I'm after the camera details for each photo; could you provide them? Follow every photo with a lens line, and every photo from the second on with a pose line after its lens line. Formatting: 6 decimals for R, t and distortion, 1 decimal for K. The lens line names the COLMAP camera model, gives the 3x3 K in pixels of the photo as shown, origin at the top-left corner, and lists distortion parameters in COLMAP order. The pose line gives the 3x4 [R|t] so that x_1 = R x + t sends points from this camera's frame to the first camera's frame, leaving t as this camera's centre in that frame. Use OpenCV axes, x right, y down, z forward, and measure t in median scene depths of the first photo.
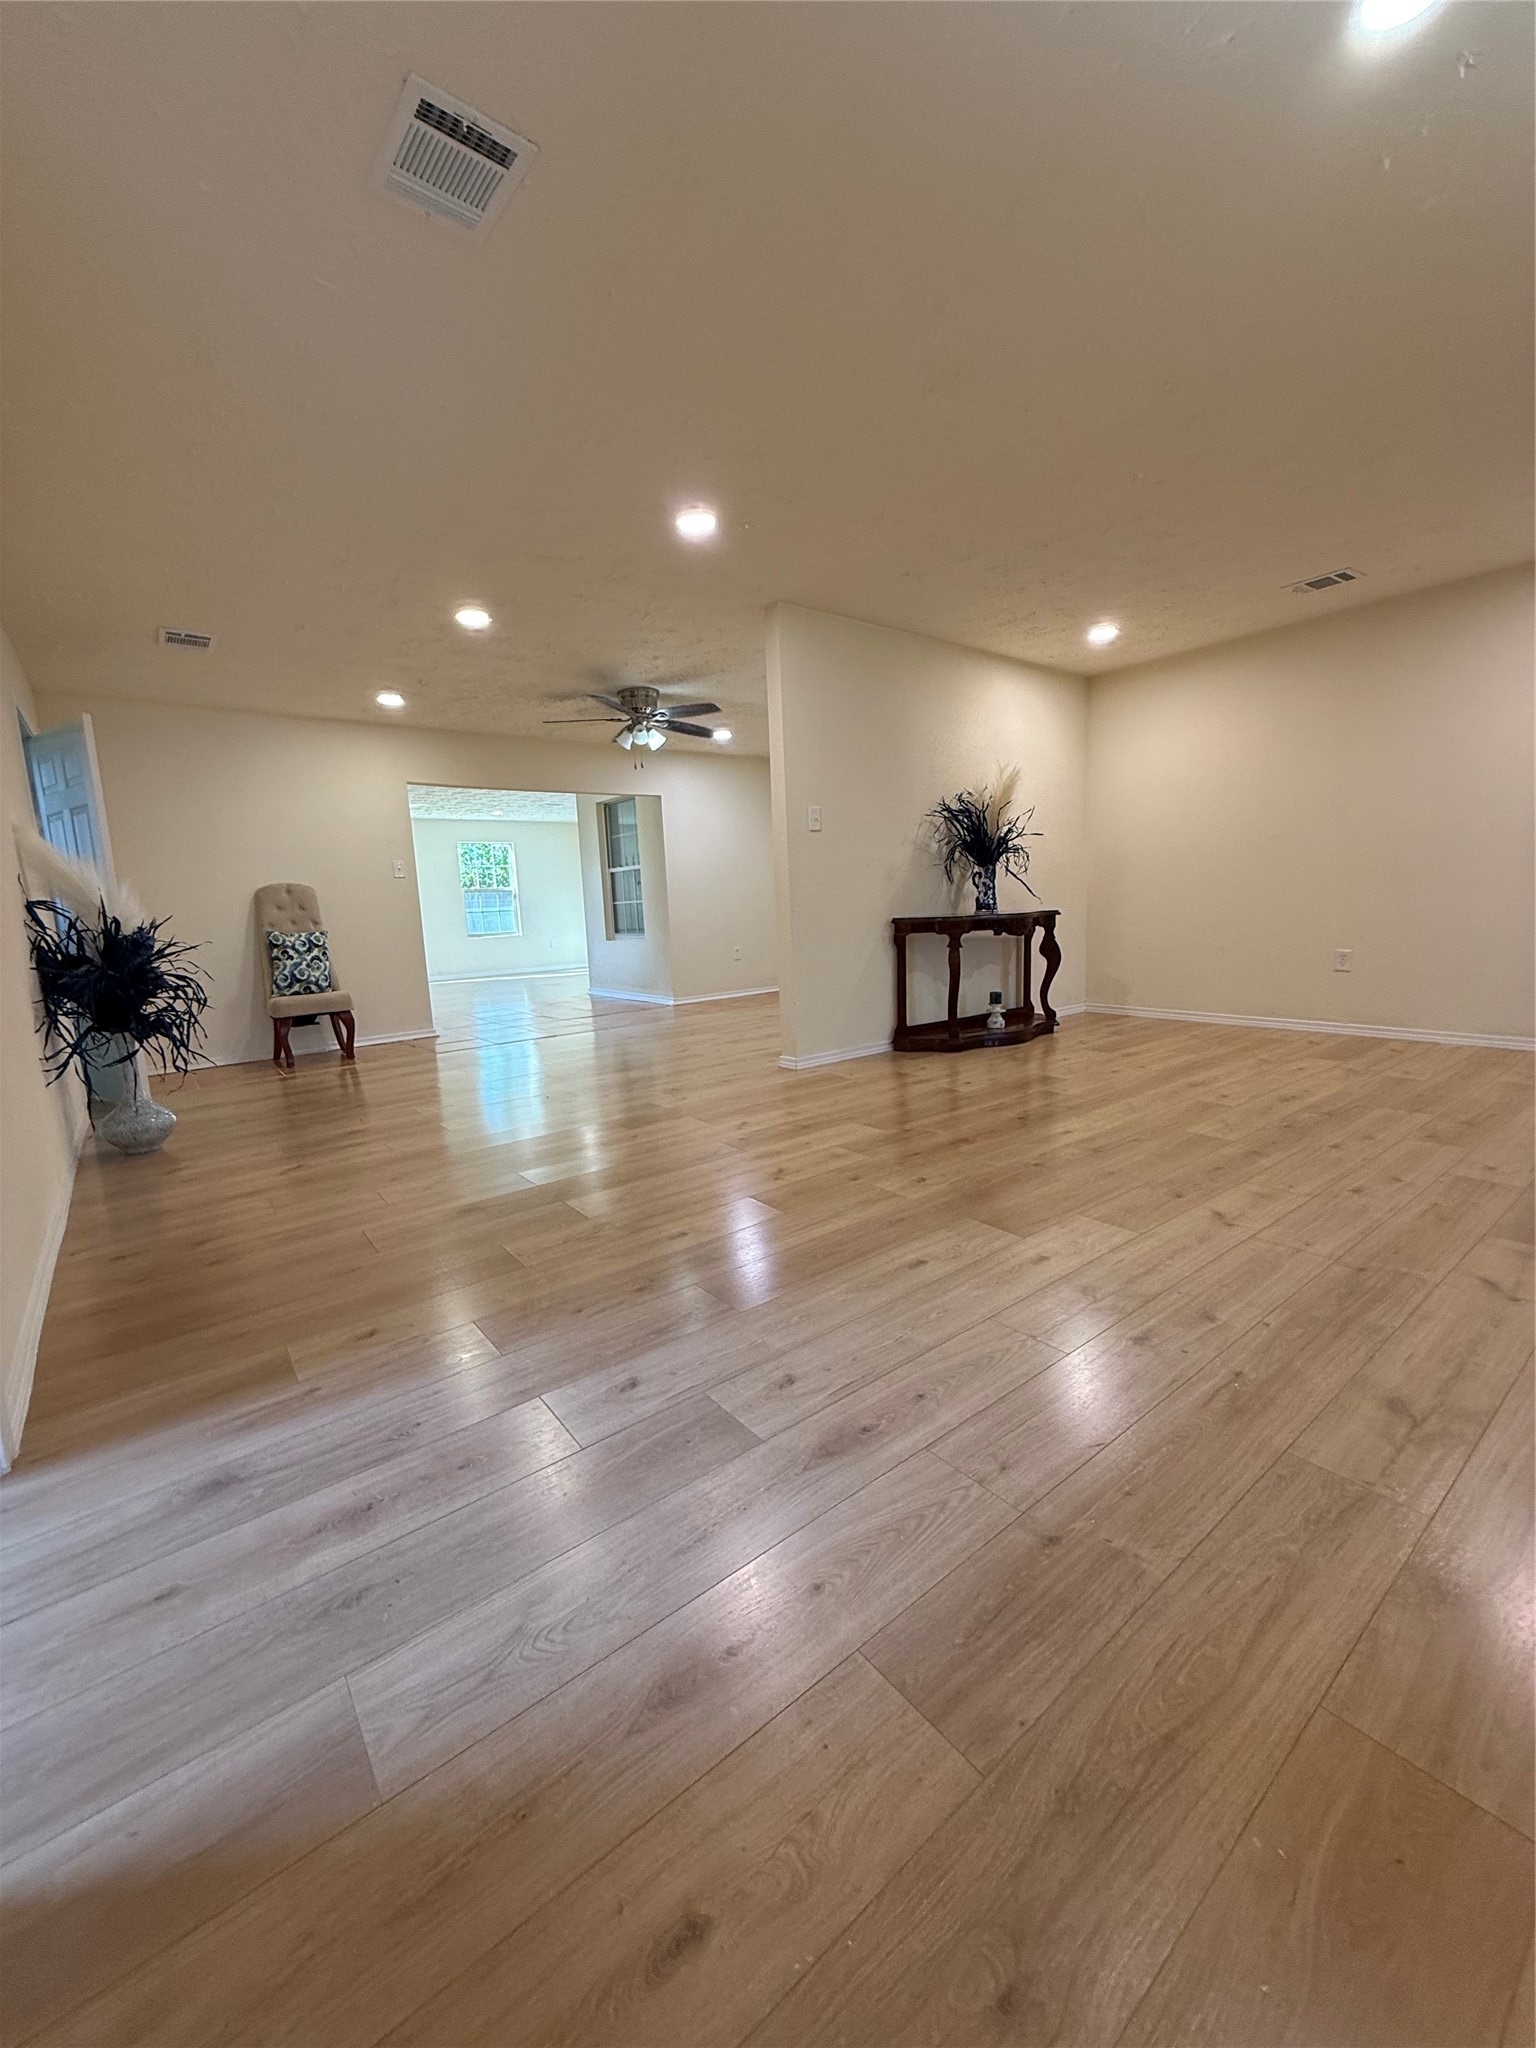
lens RADIAL K [[817.2, 0, 772.1], [0, 817.2, 1013.8], [0, 0, 1]] dist [0.003196, 0.000699]
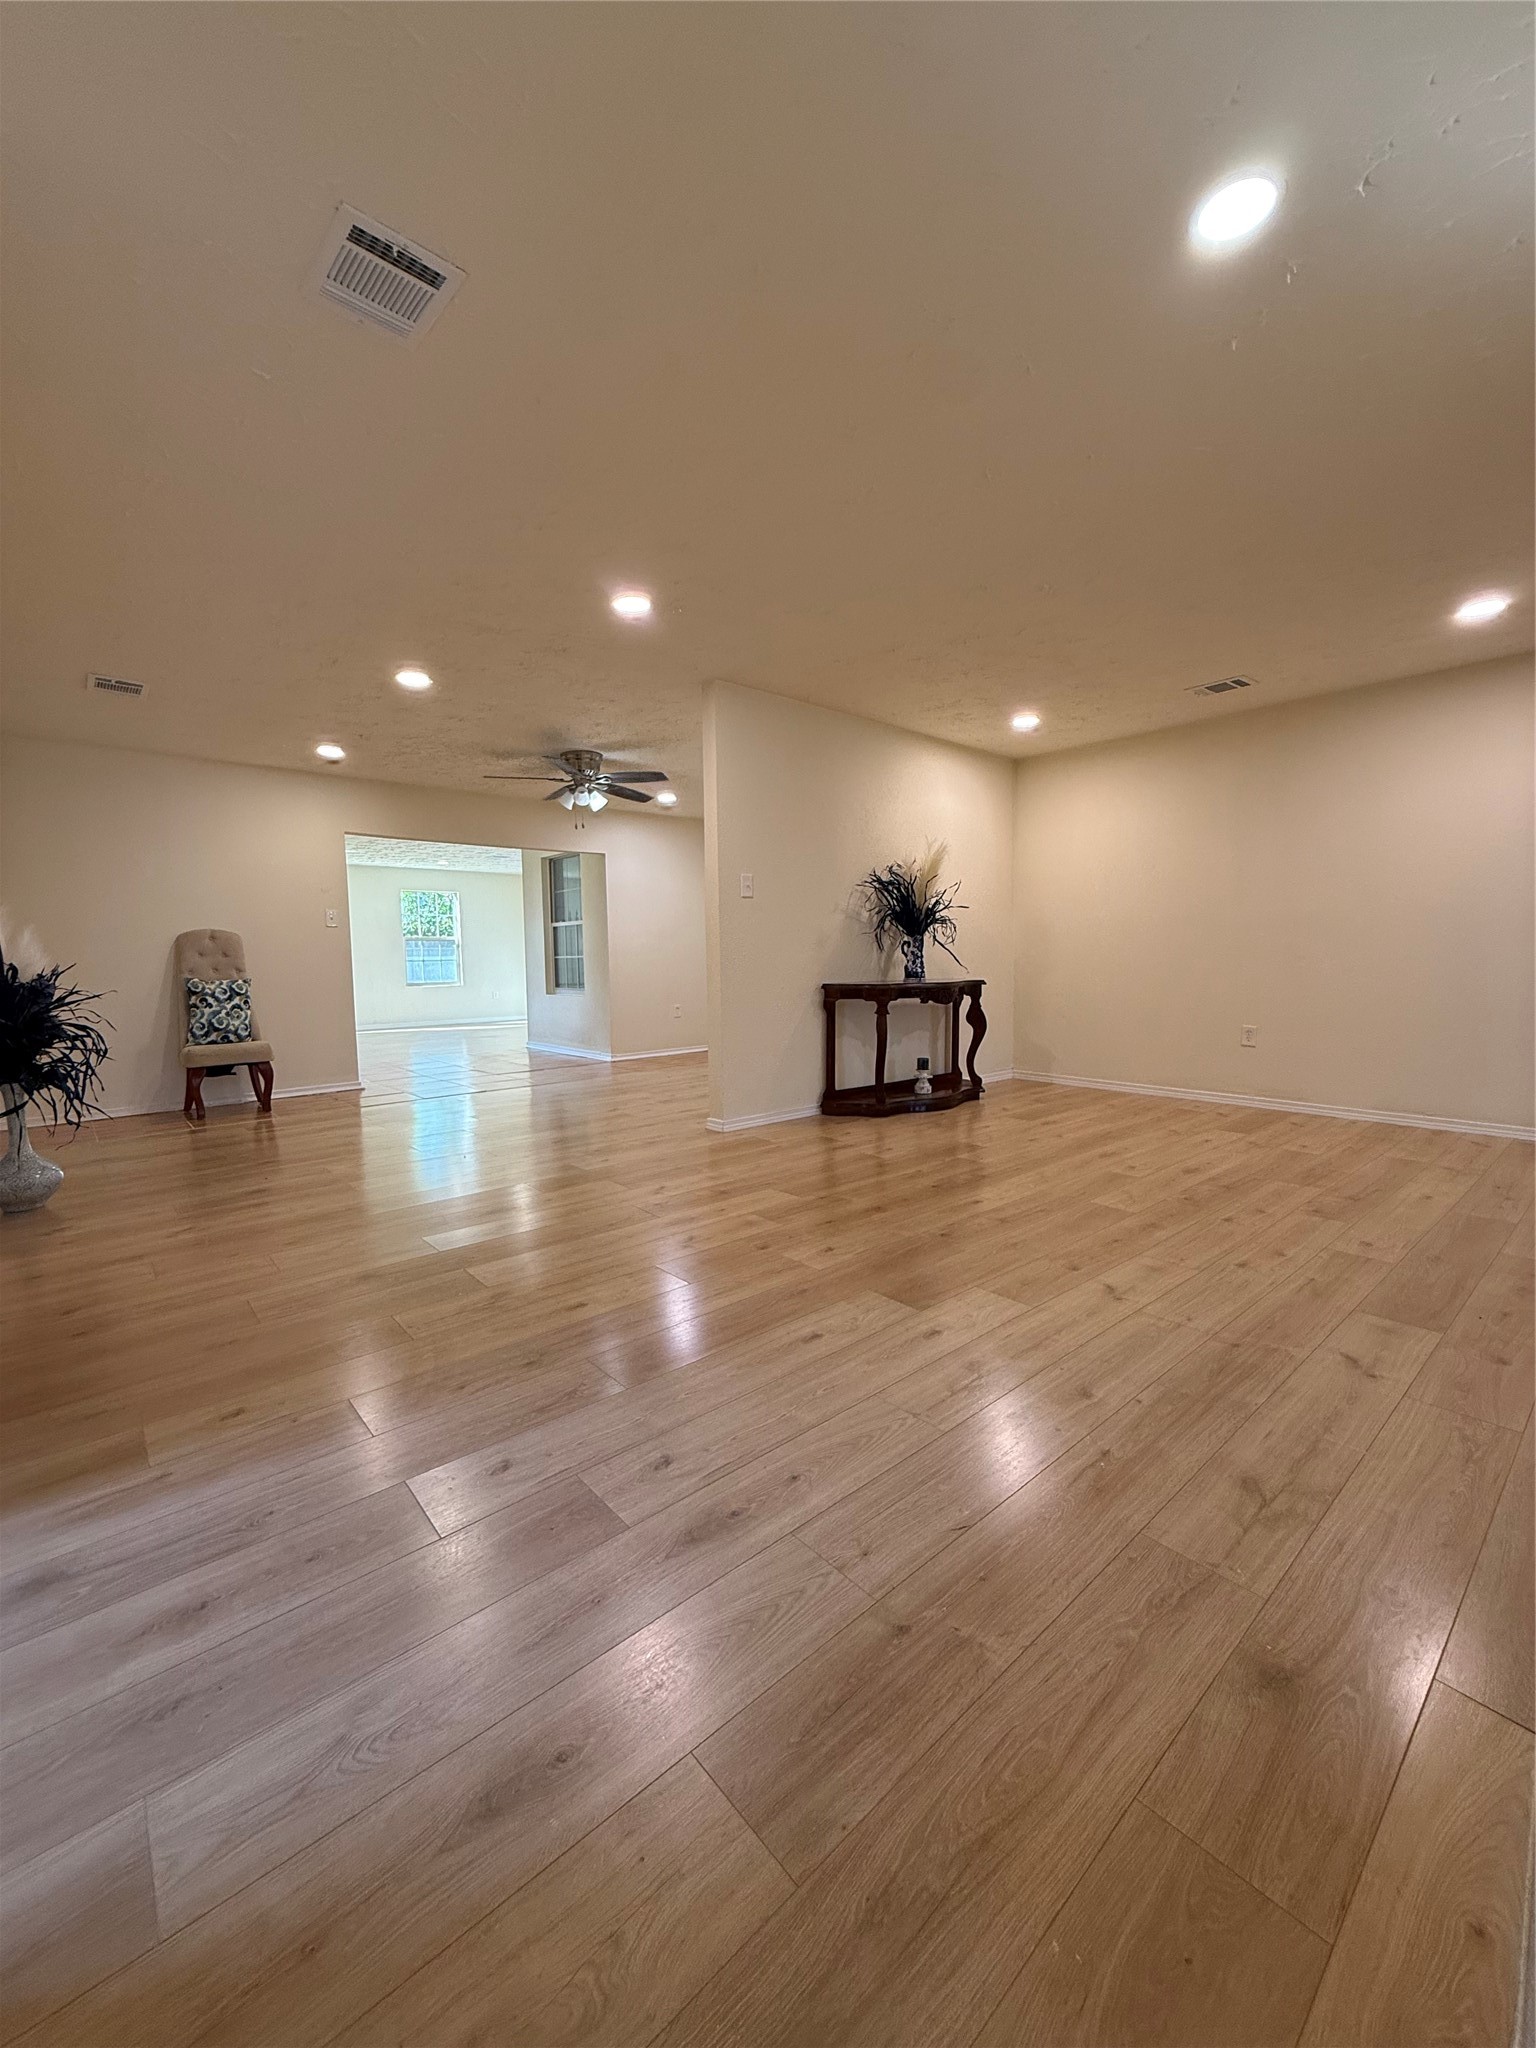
lens RADIAL K [[817.2, 0, 772.1], [0, 817.2, 1014.6], [0, 0, 1]] dist [0.003196, 0.000699]
pose [[0.997961, 0.025903, 0.058327, 0.039868], [-0.022002, 0.997539, -0.066566, -0.014373], [-0.059907, 0.065147, 0.996076, -0.014563]]
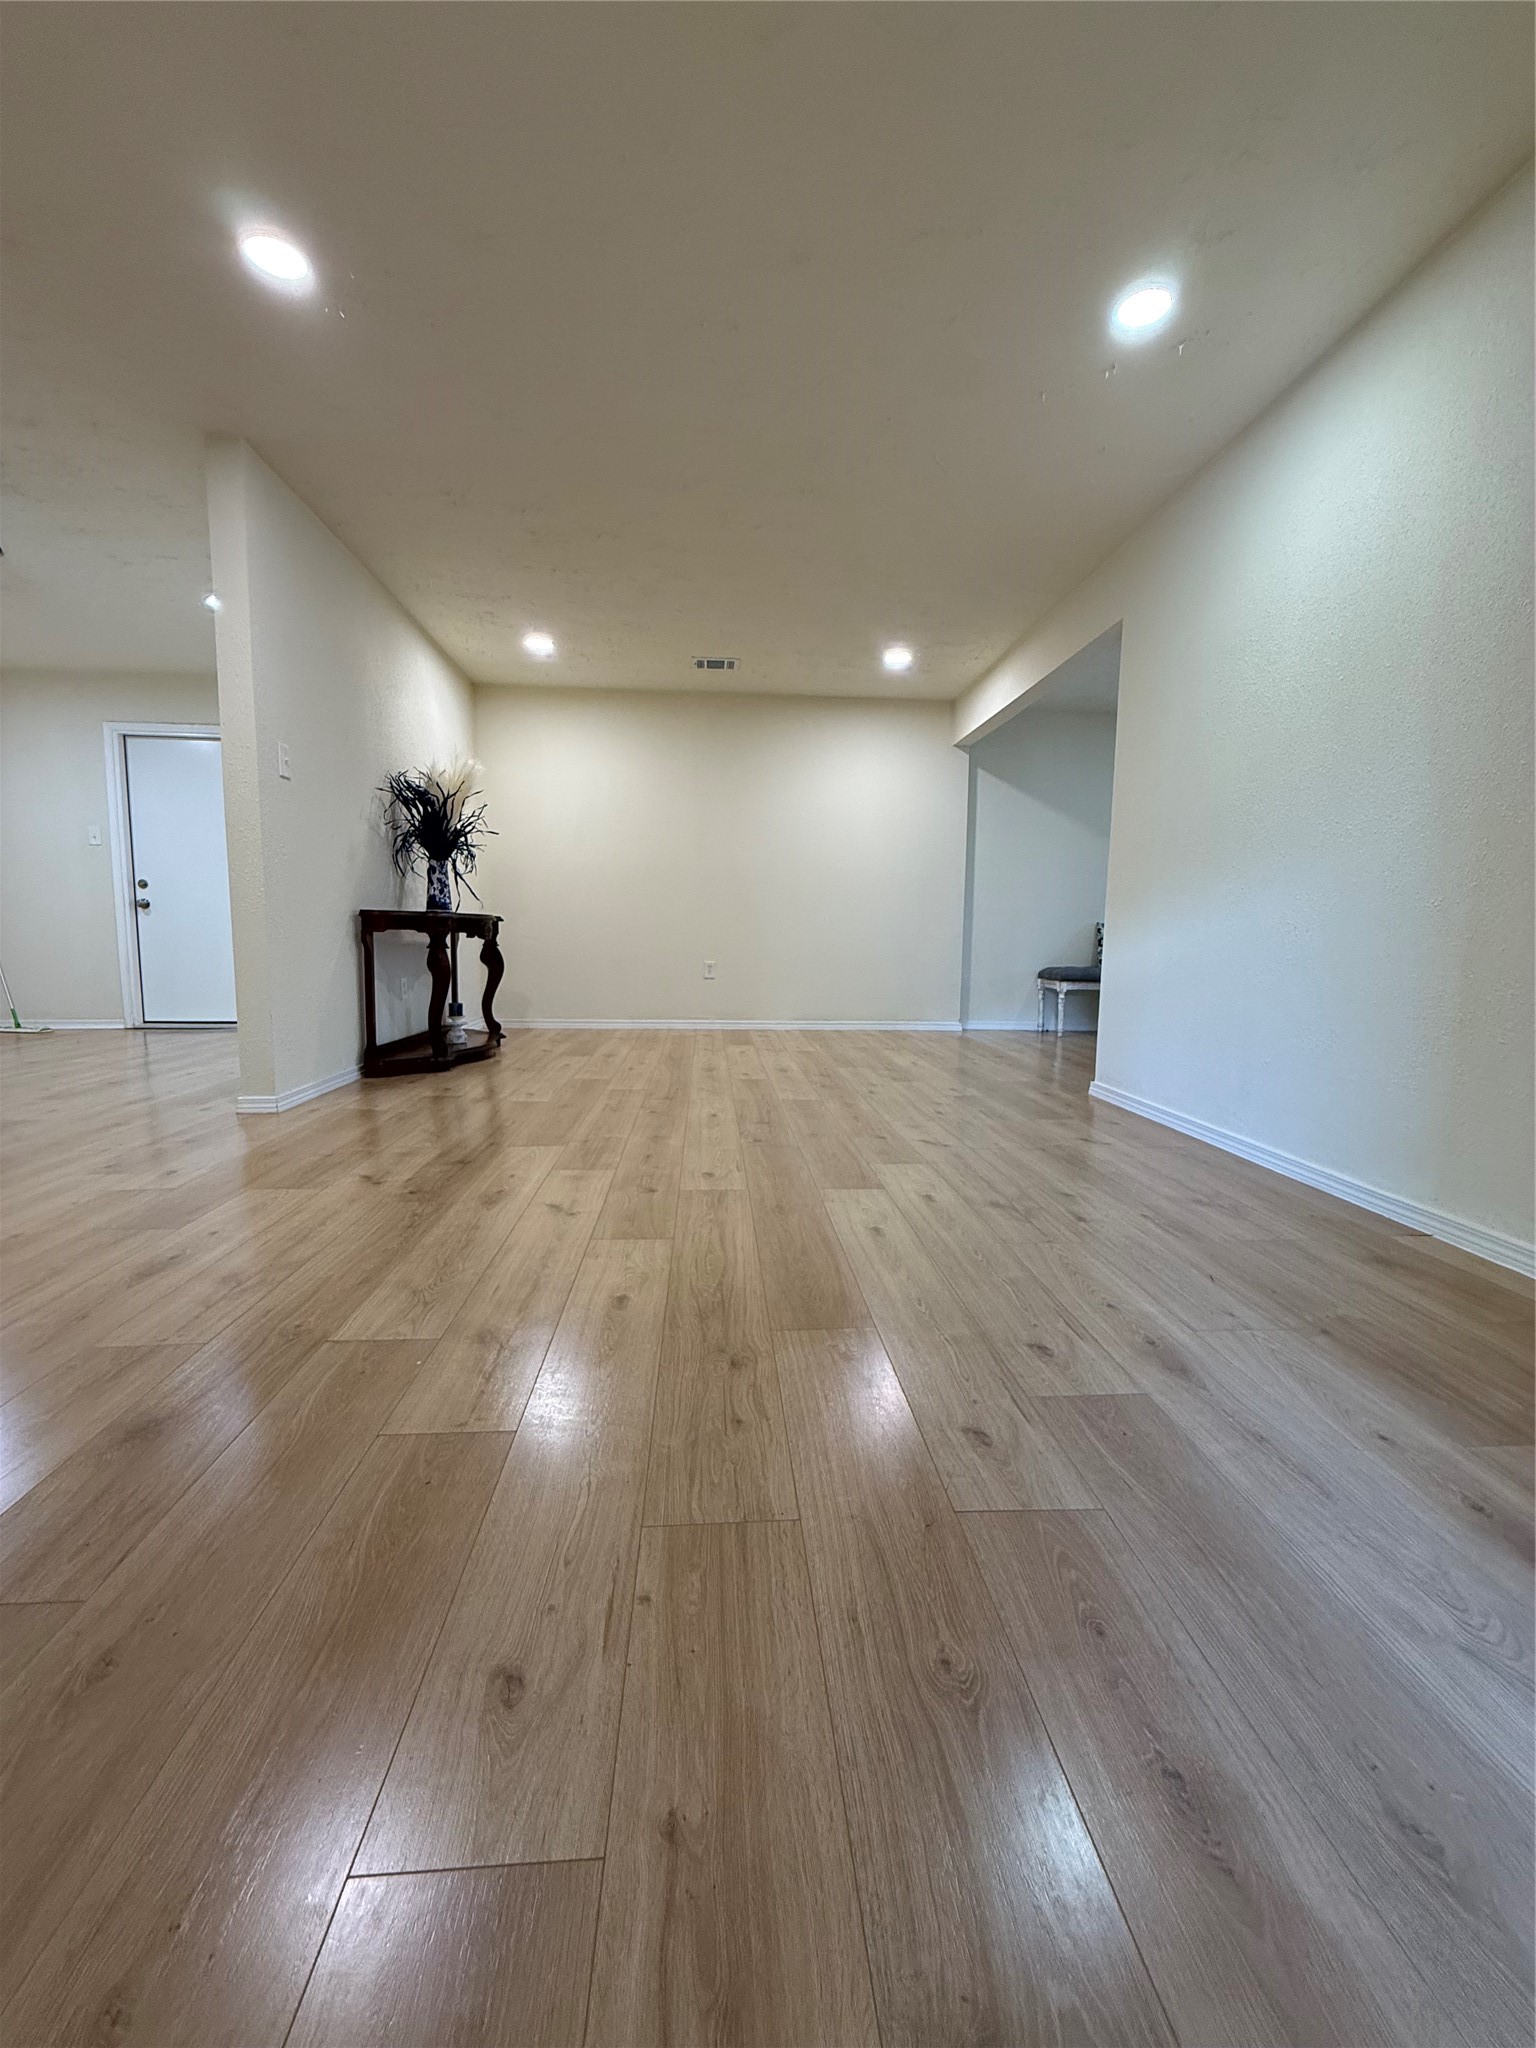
lens RADIAL K [[817.2, 0, 771.6], [0, 817.2, 1011.3], [0, 0, 1]] dist [0.003196, 0.000699]
pose [[0.553132, -0.031014, 0.832516, -0.448384], [0.078262, 0.996822, -0.014864, 0.036507], [-0.829409, 0.073376, 0.553802, 0.368534]]
